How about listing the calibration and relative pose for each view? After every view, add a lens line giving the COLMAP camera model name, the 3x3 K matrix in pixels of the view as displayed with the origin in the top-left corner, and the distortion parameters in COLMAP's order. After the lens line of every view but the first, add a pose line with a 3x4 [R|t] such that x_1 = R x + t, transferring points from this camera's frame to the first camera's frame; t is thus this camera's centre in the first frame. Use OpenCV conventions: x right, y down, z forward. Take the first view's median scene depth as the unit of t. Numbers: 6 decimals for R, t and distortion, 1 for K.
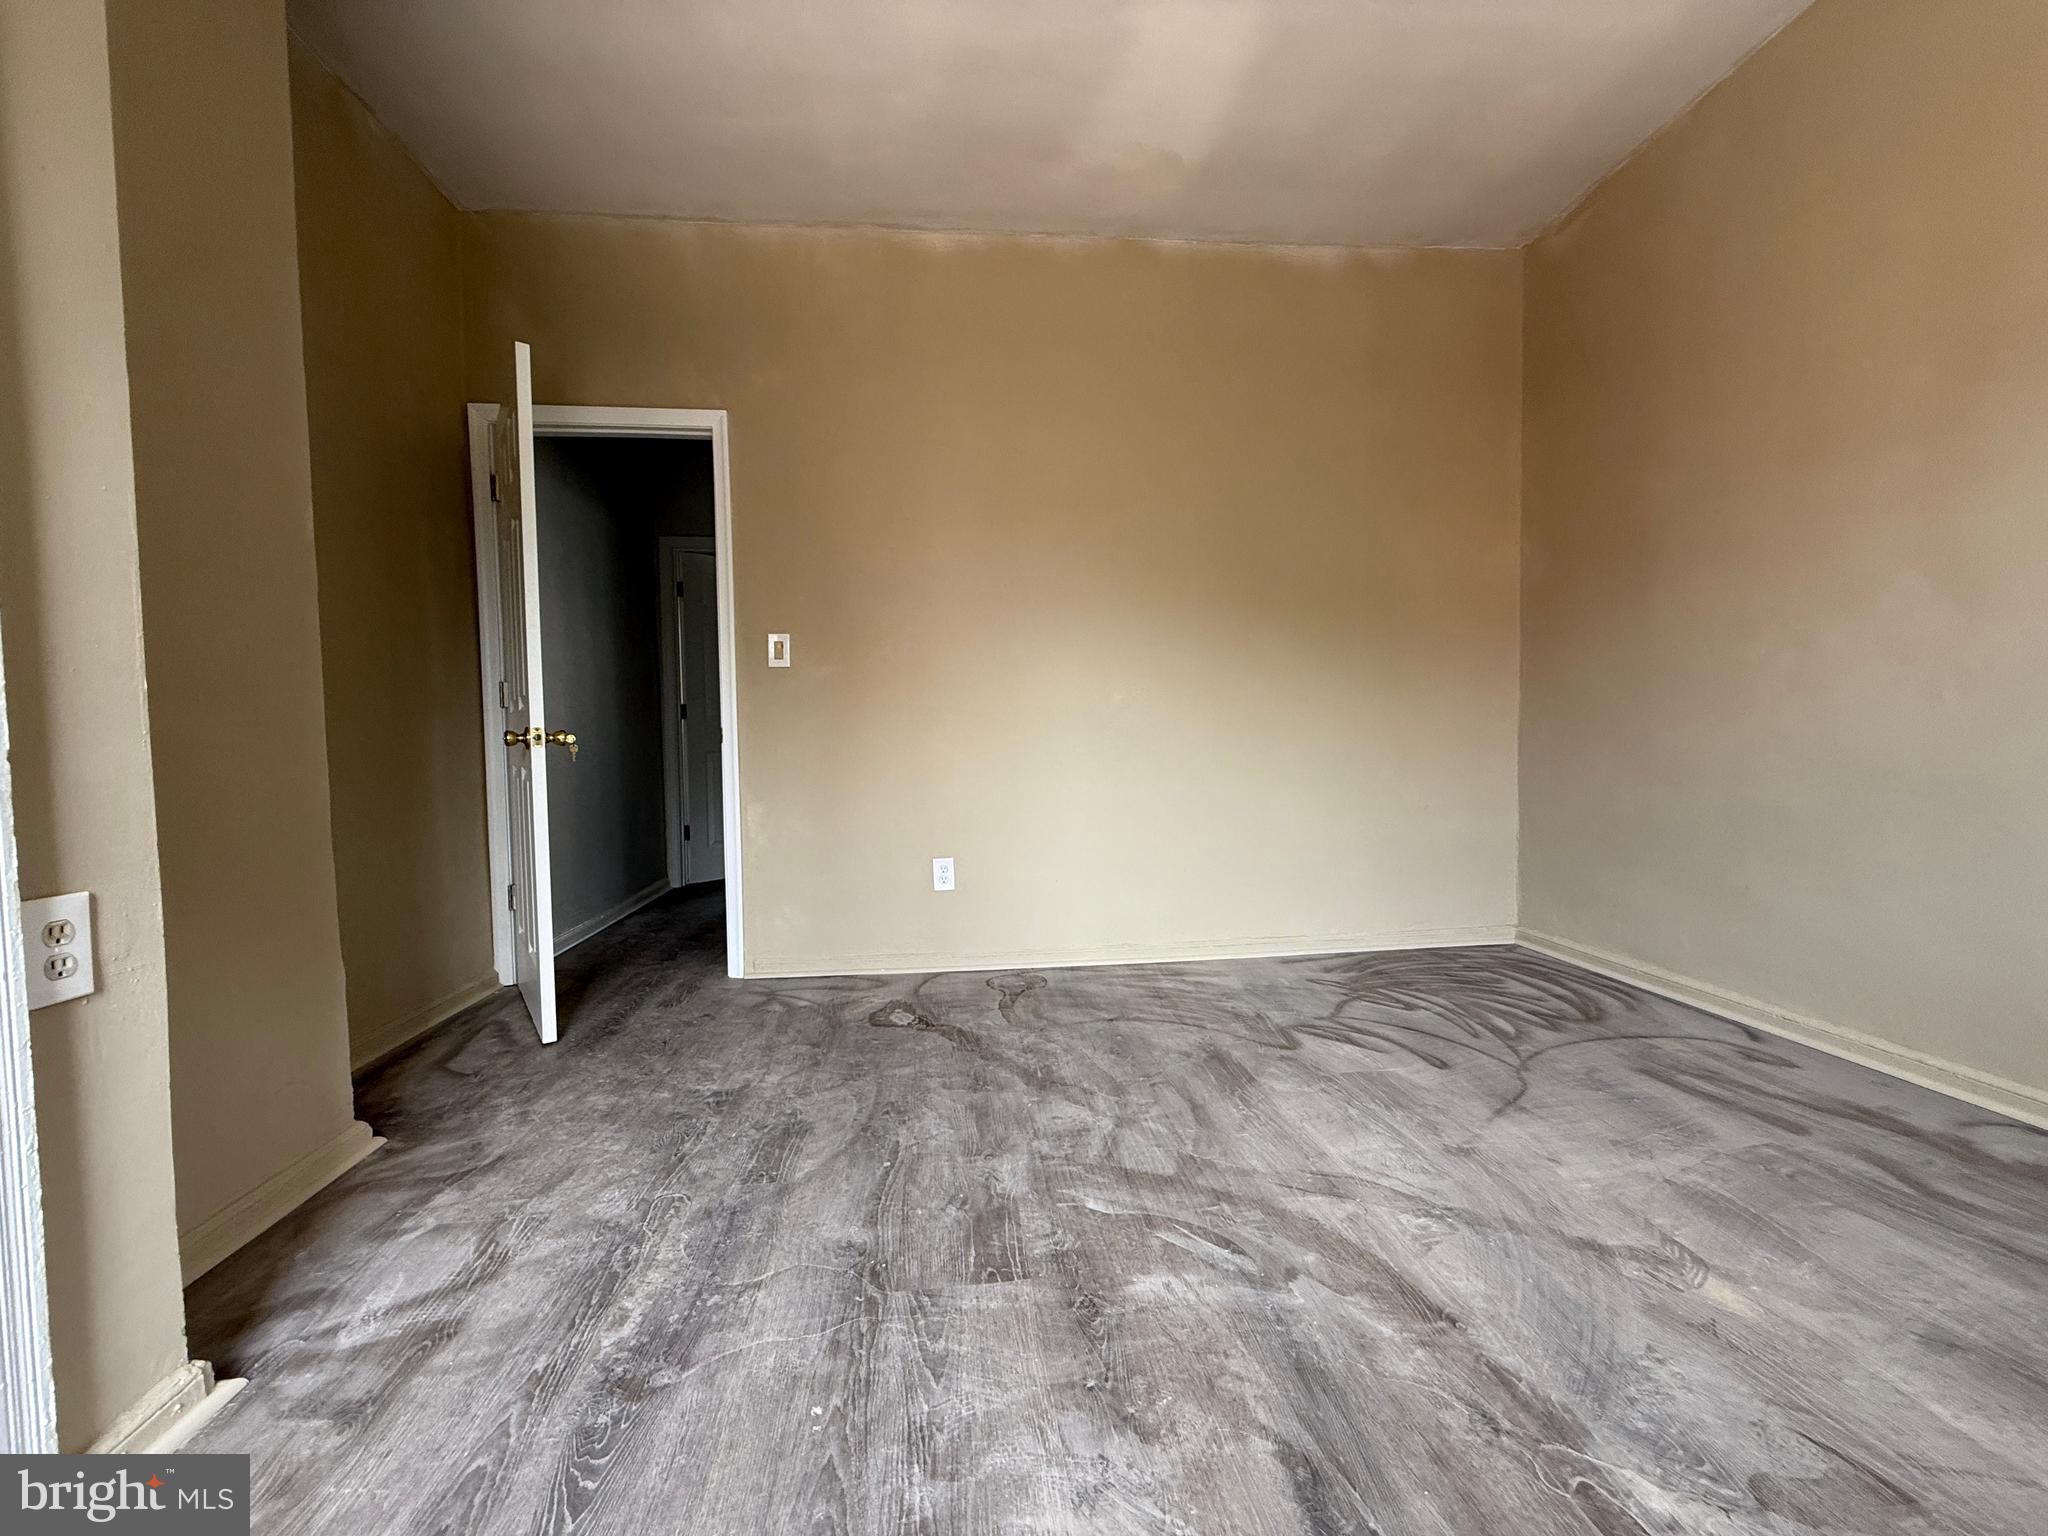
lens RADIAL K [[814.5, 0, 1017.2], [0, 814.5, 774.3], [0, 0, 1]] dist [0.001382, -0.000688]
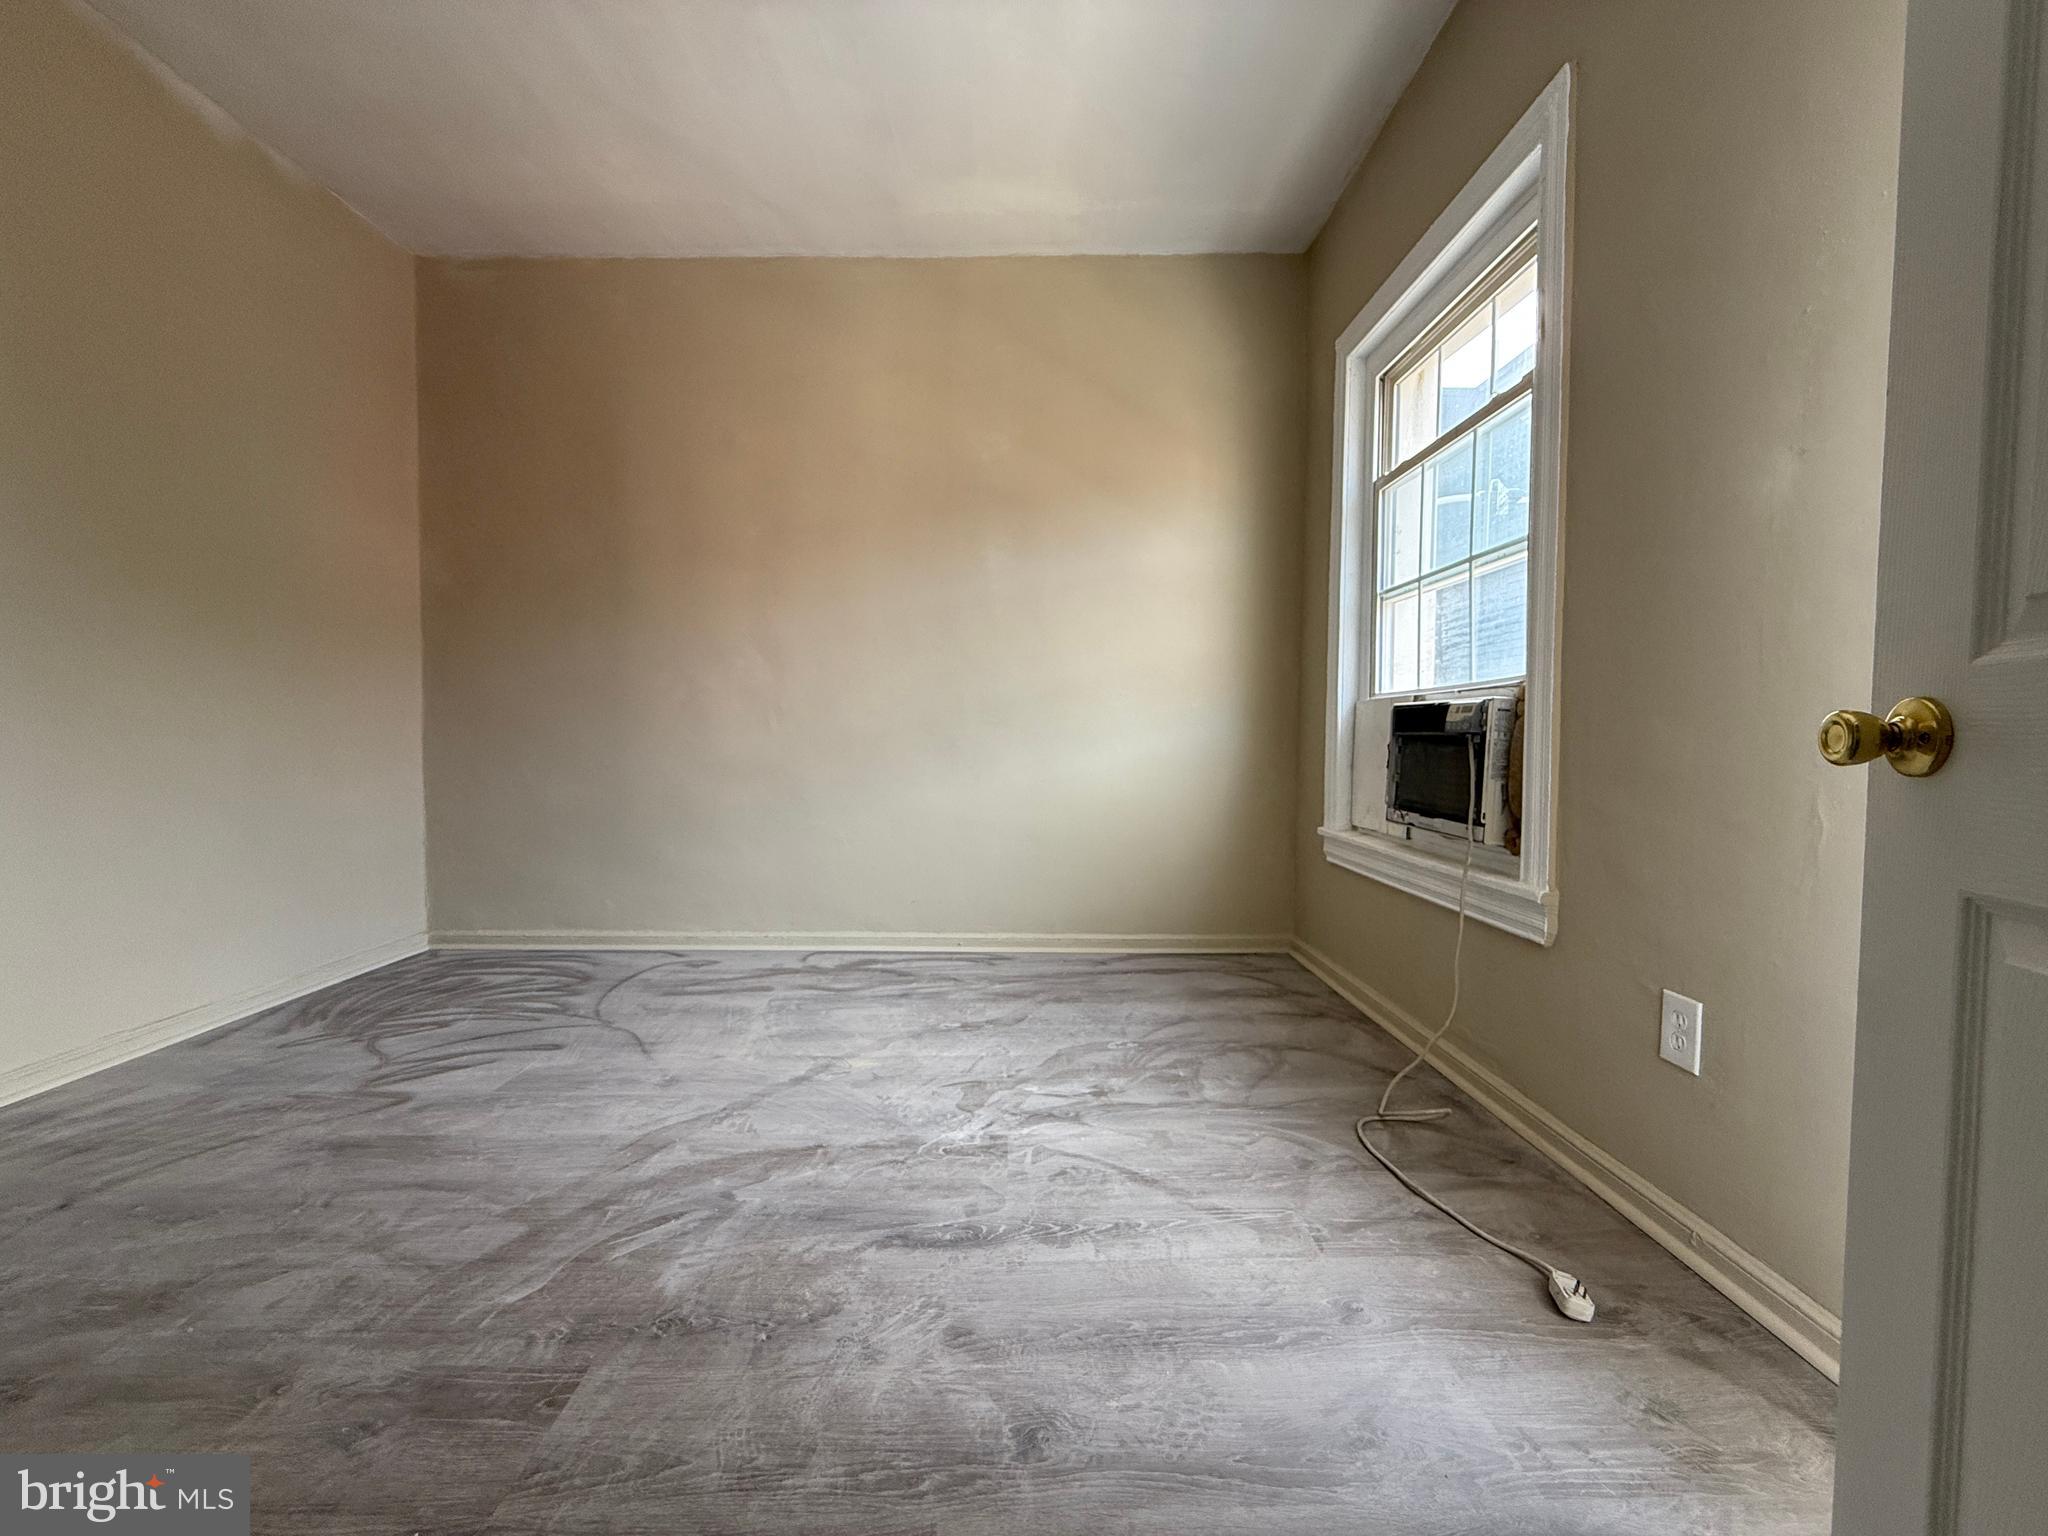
lens RADIAL K [[814.5, 0, 1021.1], [0, 814.5, 771.6], [0, 0, 1]] dist [0.001382, -0.000688]
pose [[0.089654, -0.021023, 0.995751, -0.500346], [0.033995, 0.999259, 0.018036, -0.005449], [-0.995393, 0.032233, 0.090302, 0.285416]]
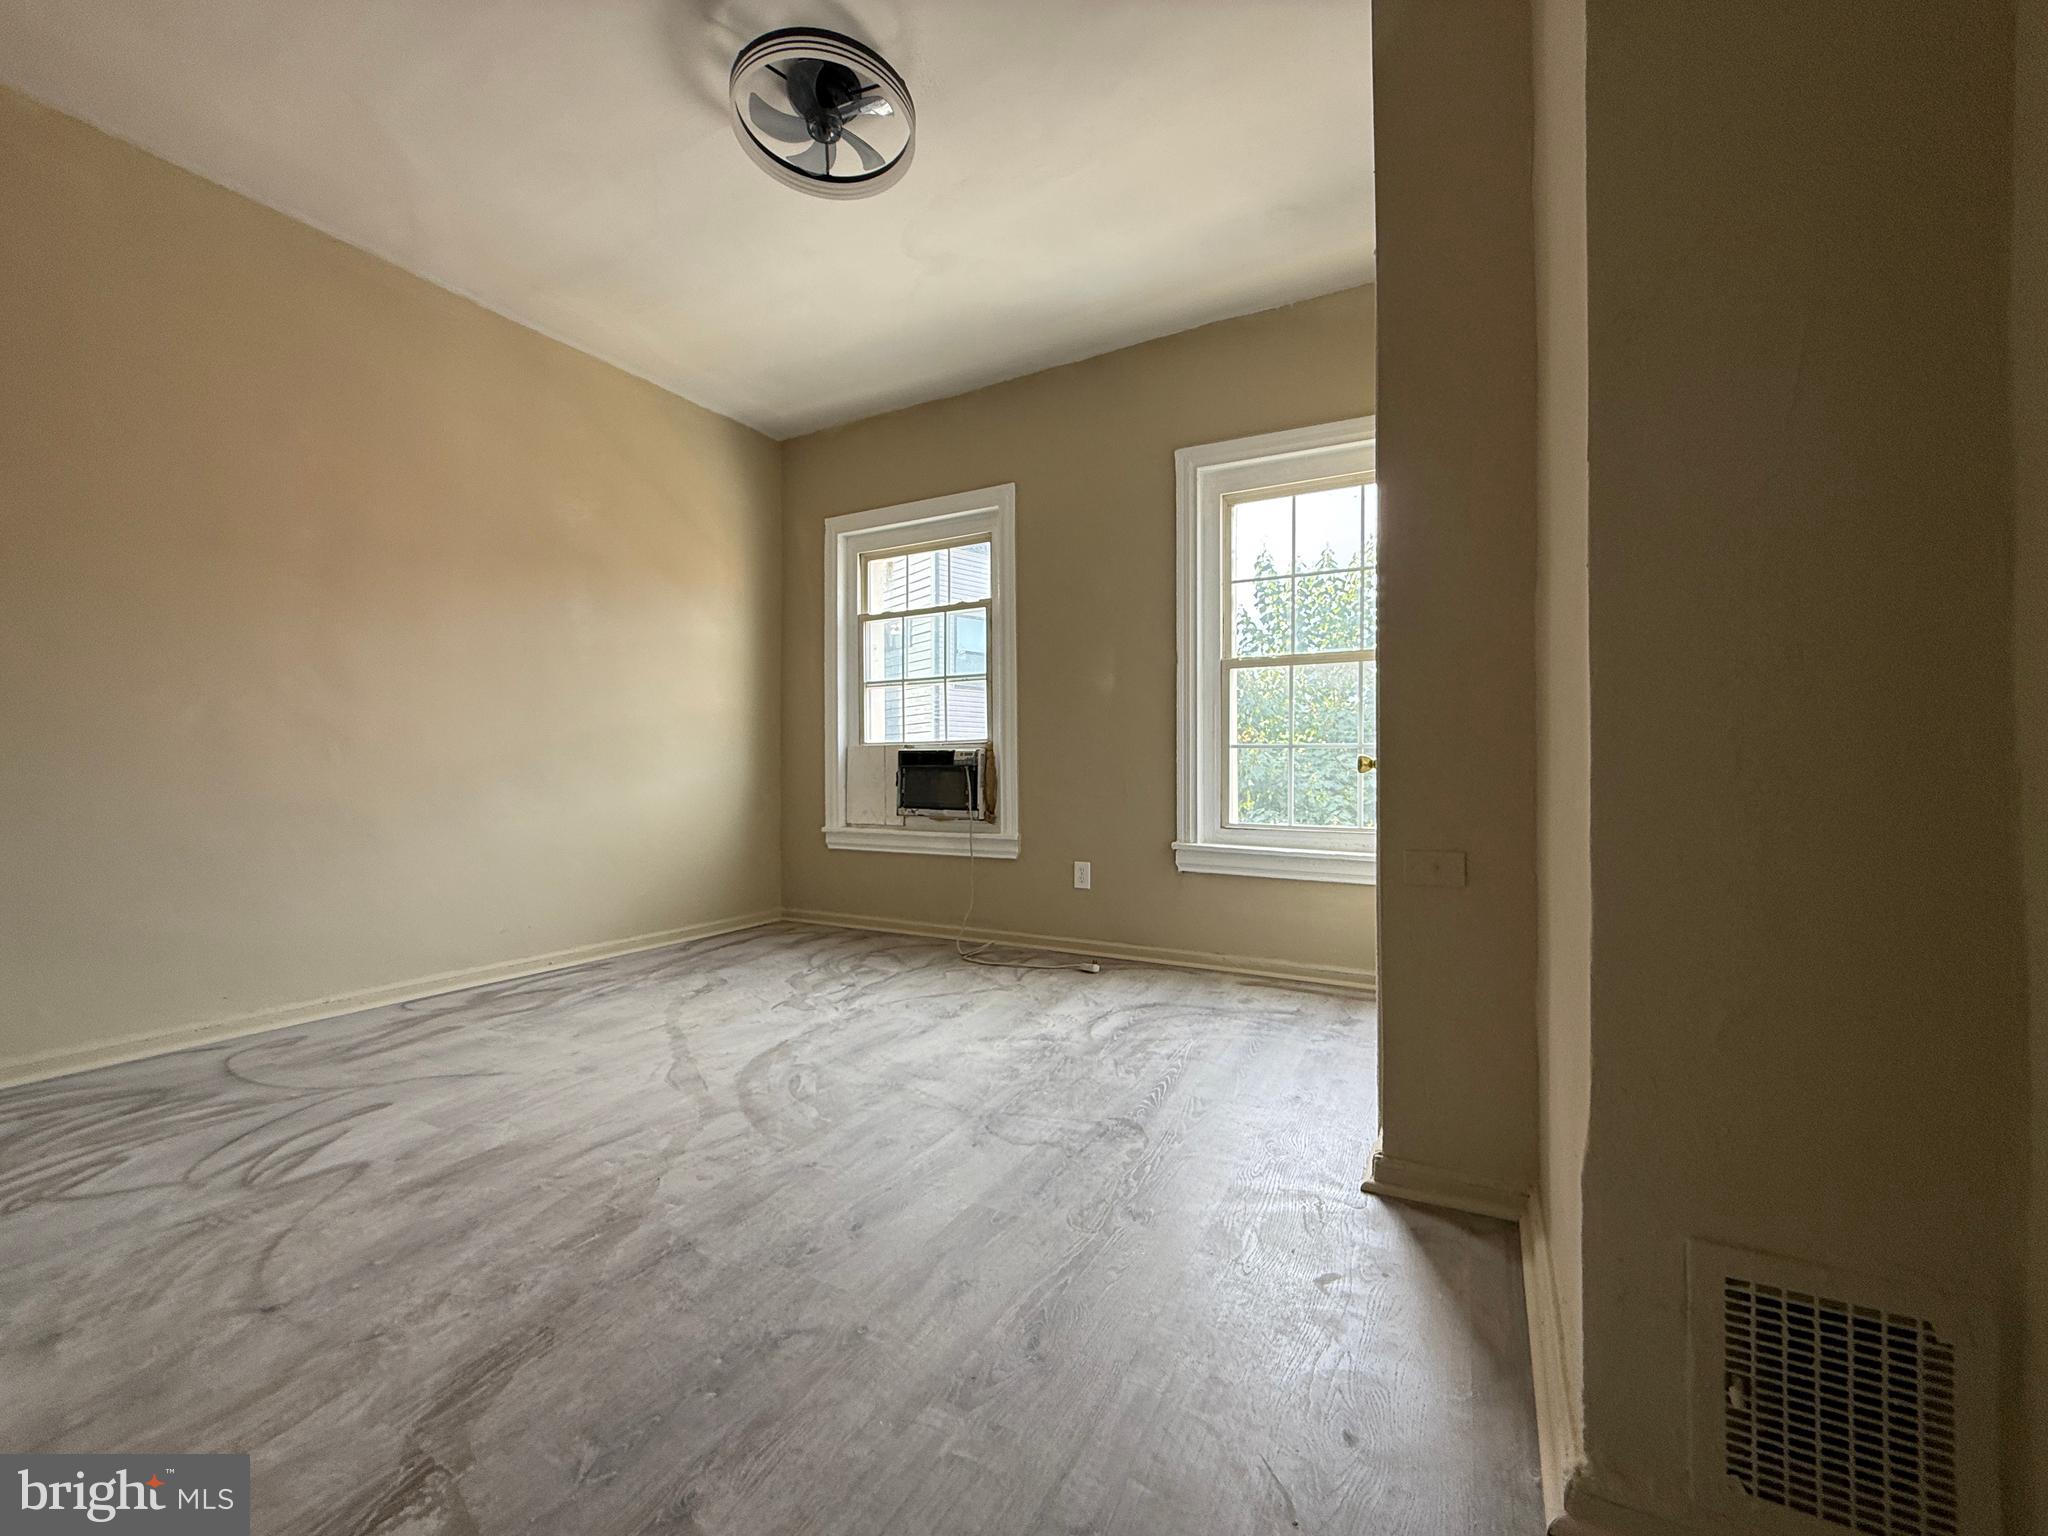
lens RADIAL K [[814.5, 0, 1011.6], [0, 814.5, 767.5], [0, 0, 1]] dist [0.001382, -0.000688]
pose [[-0.820625, 0.025622, 0.570892, -0.704633], [0.043112, 0.998923, 0.017138, -0.039220], [-0.569838, 0.038676, -0.820846, 1.392591]]
